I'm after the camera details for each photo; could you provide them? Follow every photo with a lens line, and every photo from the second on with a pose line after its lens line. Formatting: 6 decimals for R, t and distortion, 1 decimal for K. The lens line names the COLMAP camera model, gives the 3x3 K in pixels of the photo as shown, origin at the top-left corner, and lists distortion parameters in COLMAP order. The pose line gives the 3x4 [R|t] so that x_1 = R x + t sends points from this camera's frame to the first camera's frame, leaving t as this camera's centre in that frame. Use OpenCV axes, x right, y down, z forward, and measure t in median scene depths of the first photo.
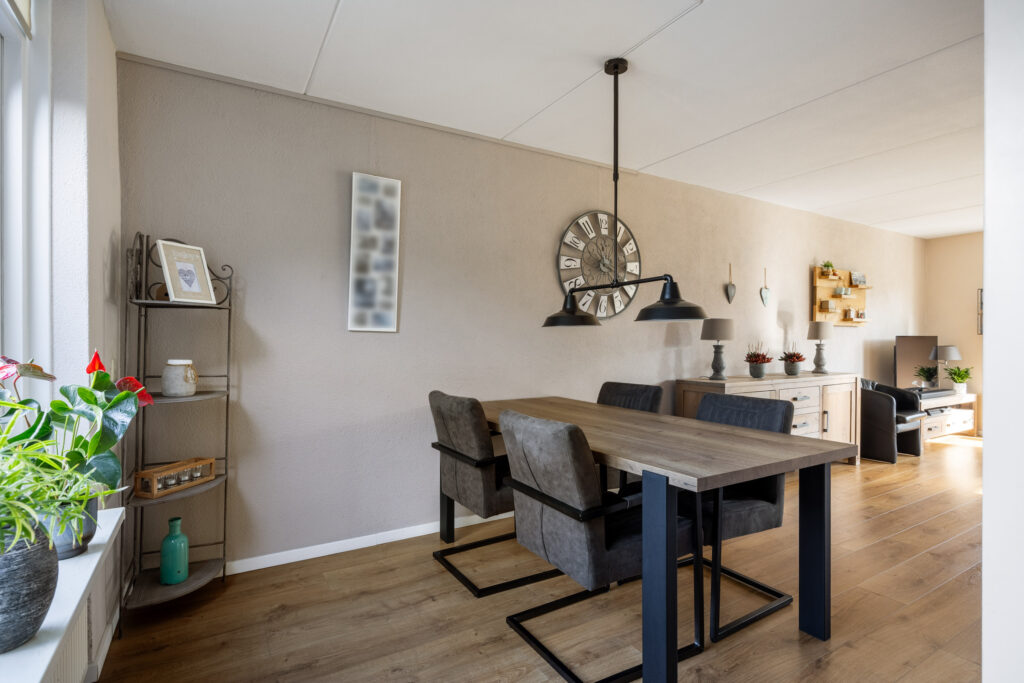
lens RADIAL K [[504.4, 0, 509.2], [0, 504.4, 341.2], [0, 0, 1]] dist [-0.008847, 0.000502]
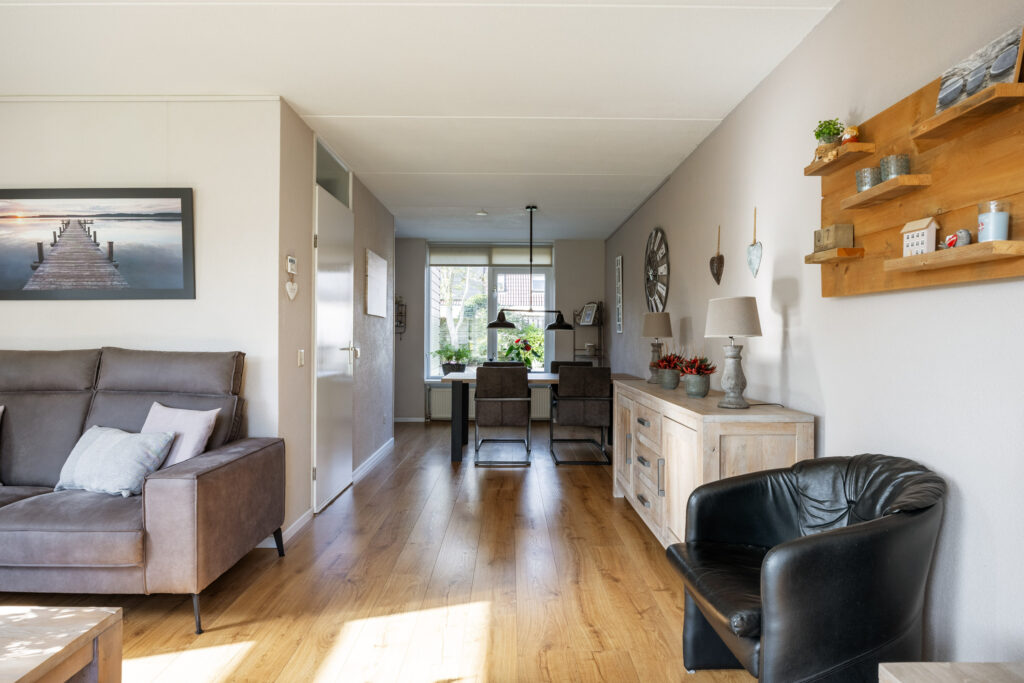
lens RADIAL K [[583.9, 0, 512.0], [0, 583.9, 341.5], [0, 0, 1]] dist [-0.011817, 0.002178]
pose [[-0.505347, 0.003963, -0.862907, 1.577313], [-0.009174, 0.999908, 0.009965, -0.003112], [0.862868, 0.012952, -0.505264, 1.440790]]
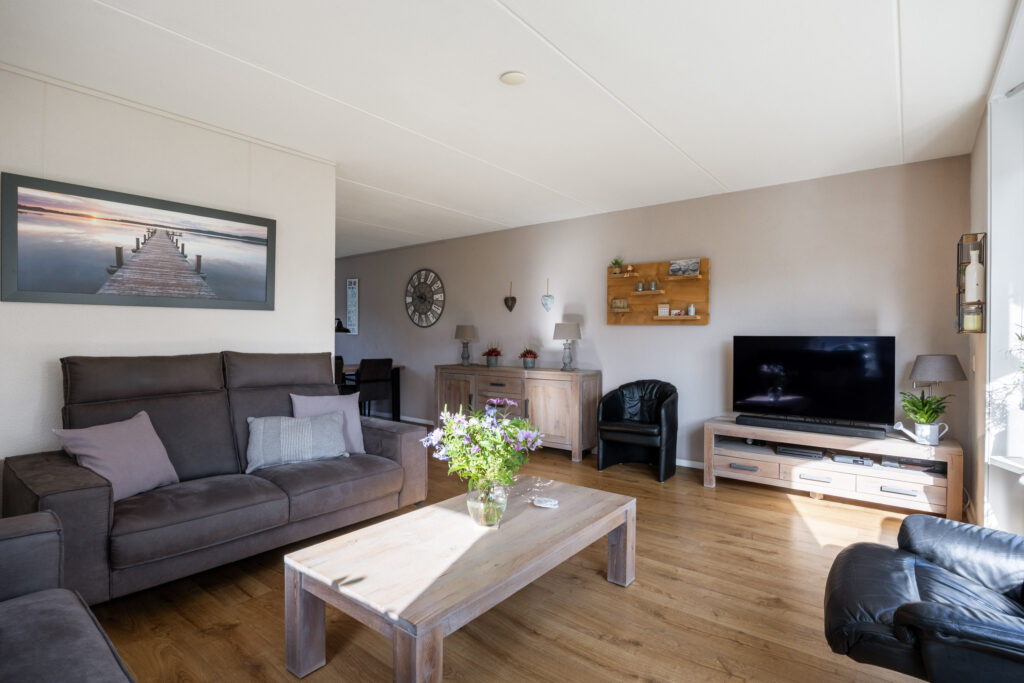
lens RADIAL K [[504.4, 0, 509.2], [0, 504.4, 341.2], [0, 0, 1]] dist [-0.008847, 0.000502]
pose [[0.352233, 0.009841, -0.935861, 2.090313], [-0.009870, 0.999928, 0.006800, -0.007909], [0.935860, 0.006842, 0.352305, 0.655262]]
